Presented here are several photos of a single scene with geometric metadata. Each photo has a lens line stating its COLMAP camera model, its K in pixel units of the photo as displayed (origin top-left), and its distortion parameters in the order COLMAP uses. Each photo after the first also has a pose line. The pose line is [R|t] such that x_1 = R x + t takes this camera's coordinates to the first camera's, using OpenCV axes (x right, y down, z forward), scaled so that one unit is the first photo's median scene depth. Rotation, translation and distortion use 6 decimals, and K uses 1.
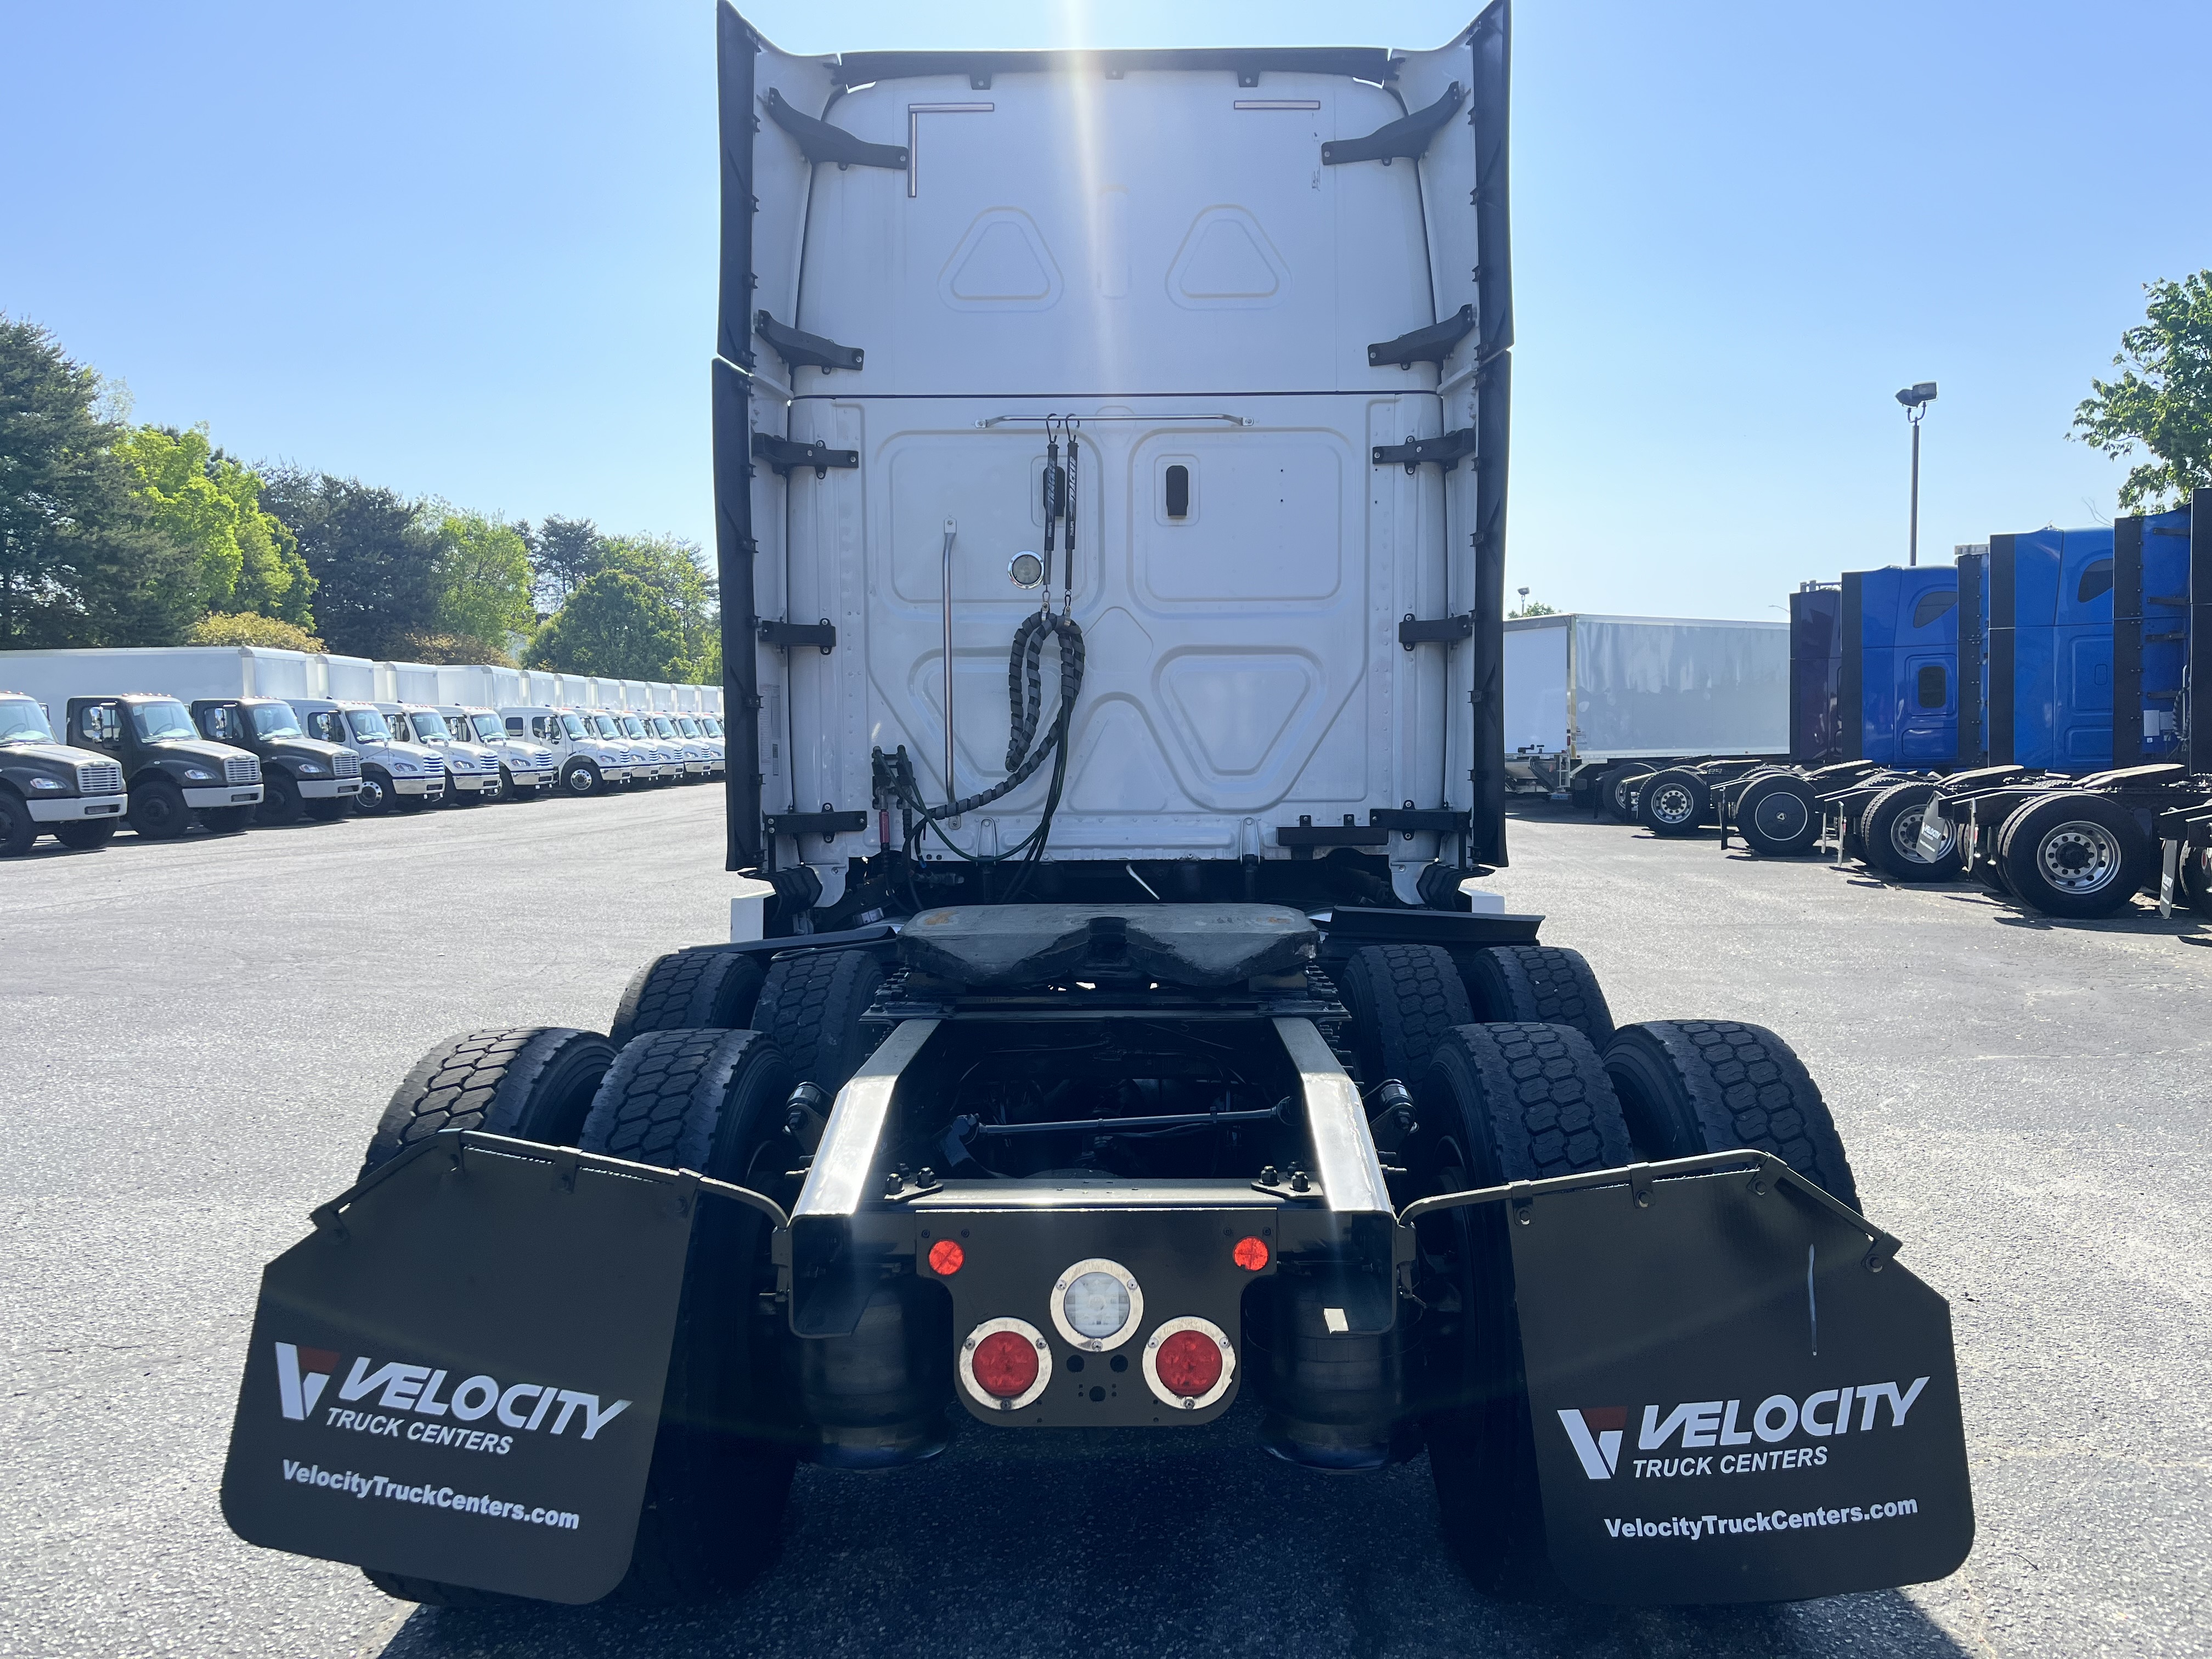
lens RADIAL K [[1678.9, 0, 1114.7], [0, 1678.9, 826.2], [0, 0, 1]] dist [0.061347, -0.081710]
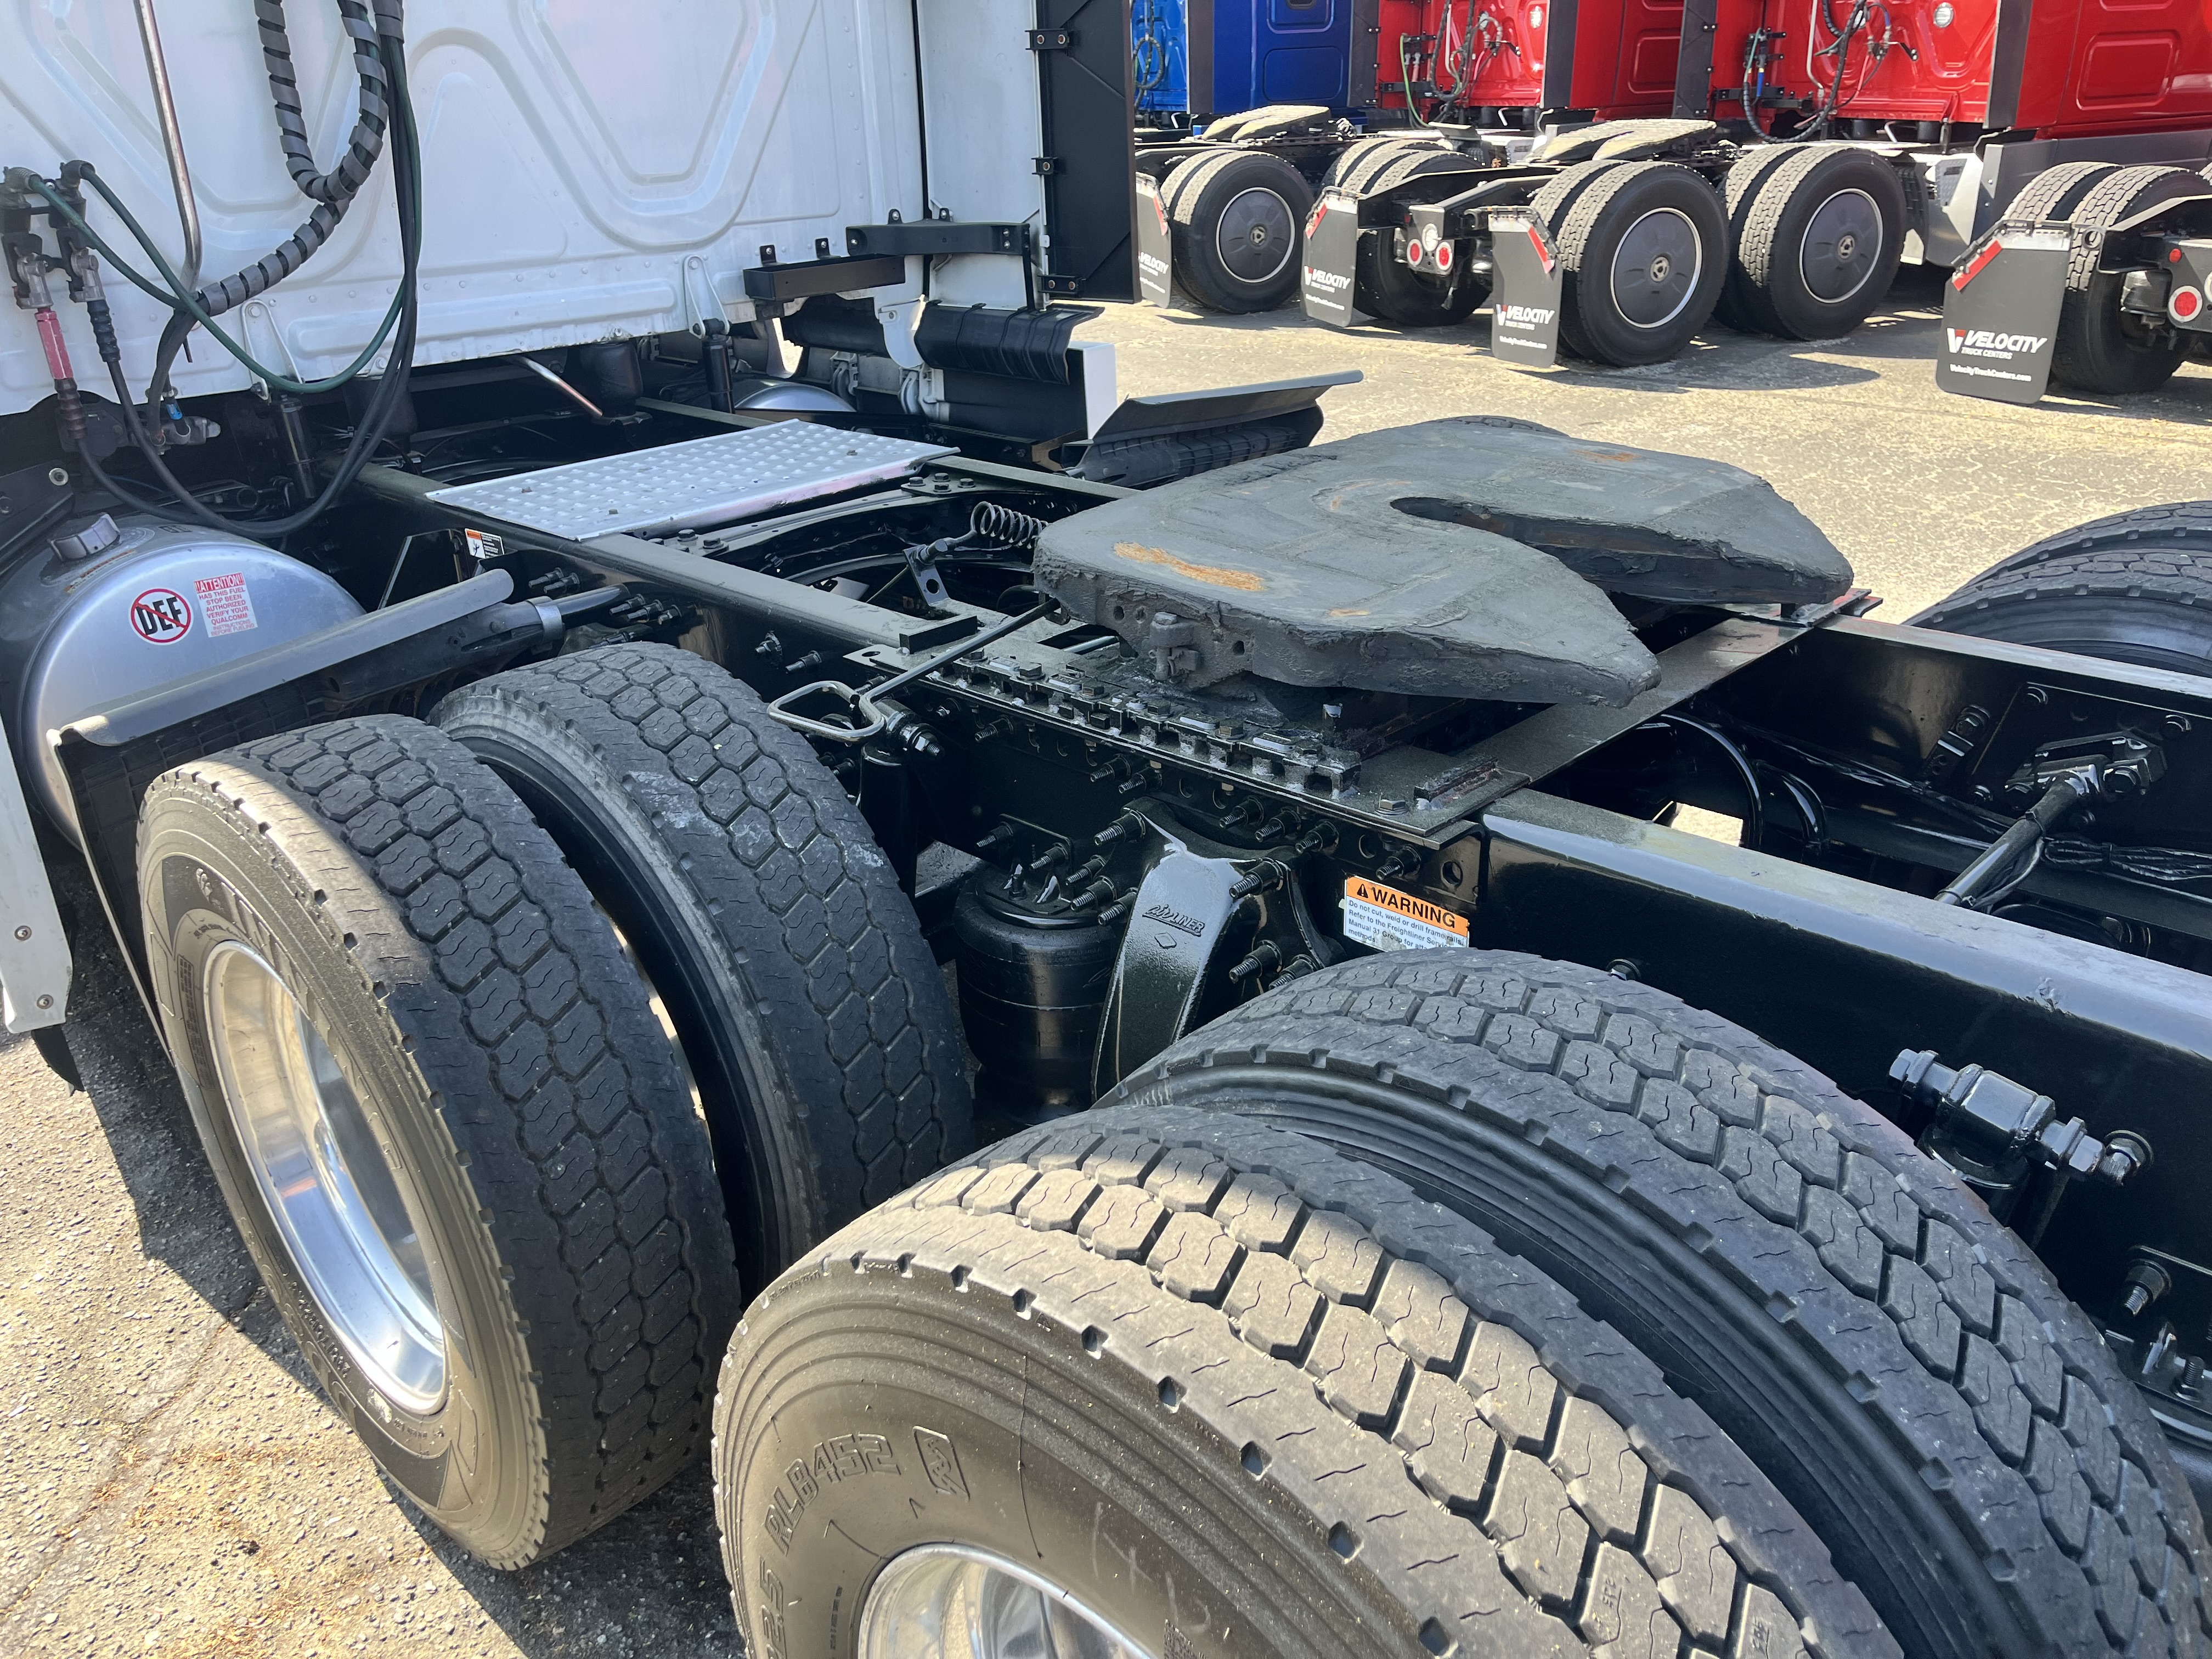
lens RADIAL K [[1678.9, 0, 1114.7], [0, 1678.9, 826.2], [0, 0, 1]] dist [0.061347, -0.081710]
pose [[0.683980, -0.306594, 0.661945, -0.289404], [0.064732, 0.929323, 0.363549, -0.026792], [-0.726623, -0.205811, 0.655485, 0.445282]]
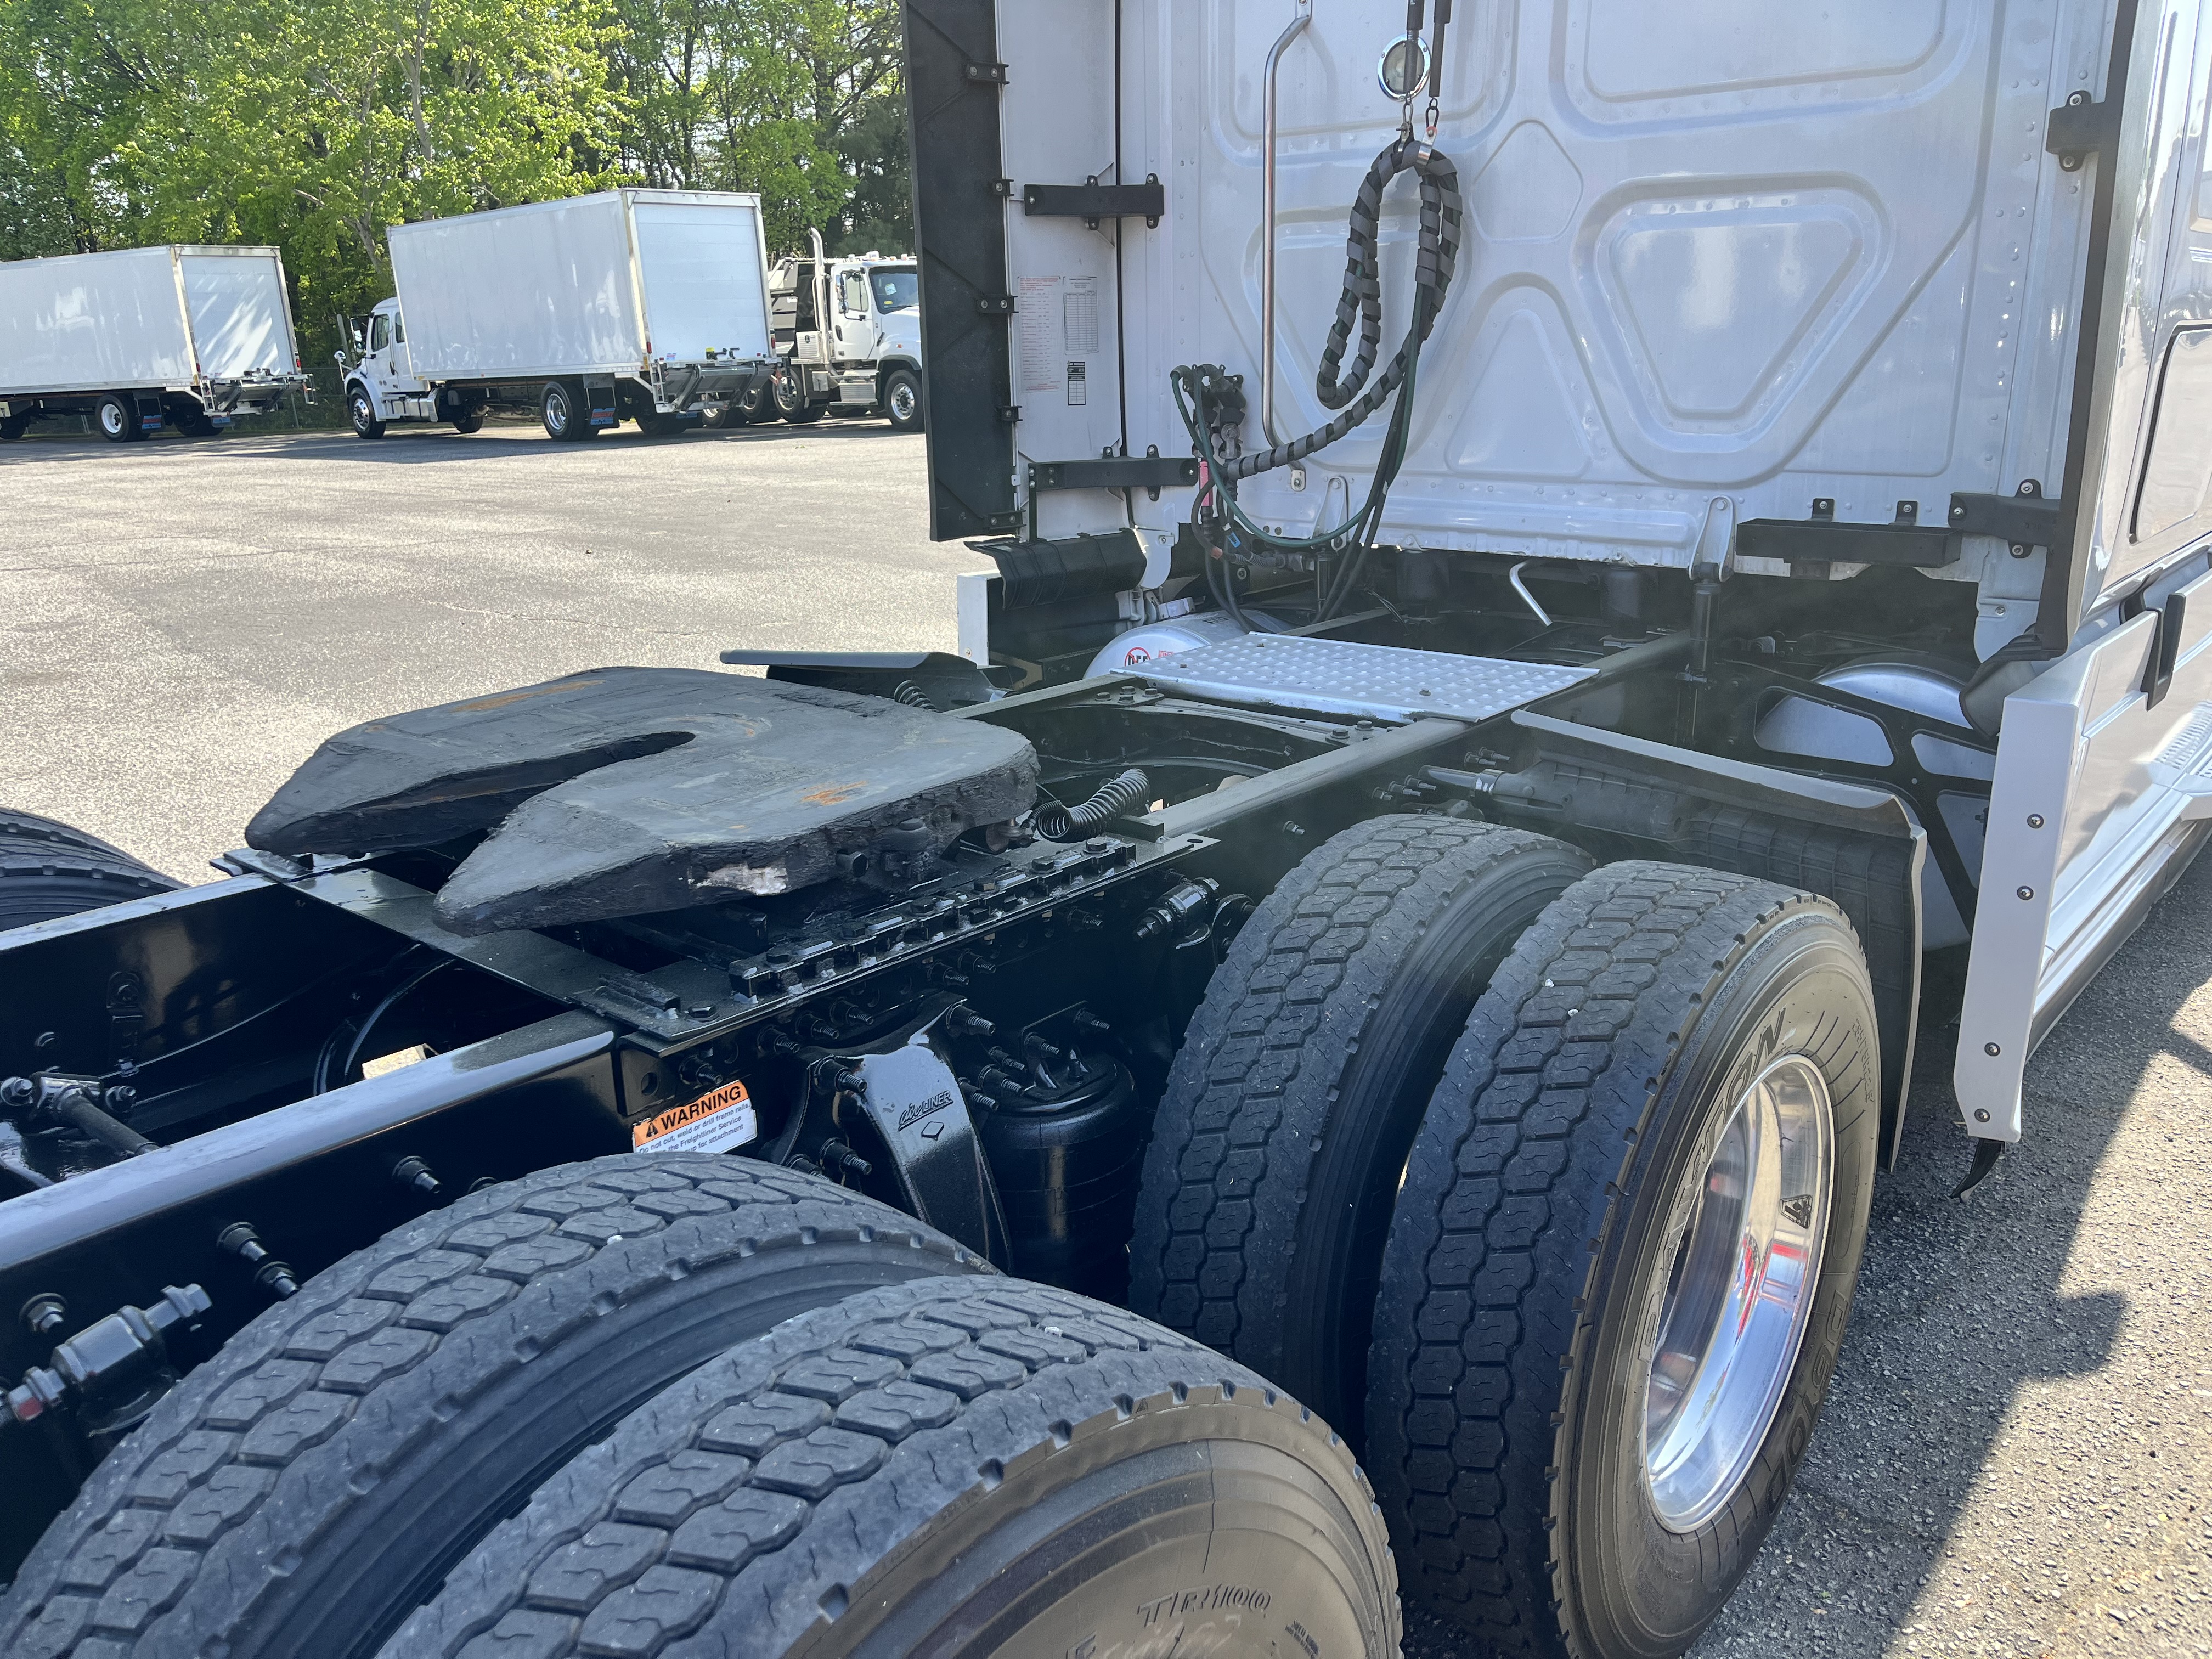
lens RADIAL K [[1678.9, 0, 1114.7], [0, 1678.9, 826.2], [0, 0, 1]] dist [0.061347, -0.081710]
pose [[0.750746, 0.183479, -0.634599, 0.313644], [-0.027728, 0.968559, 0.247233, -0.033705], [0.660008, -0.168014, 0.732230, 0.427099]]
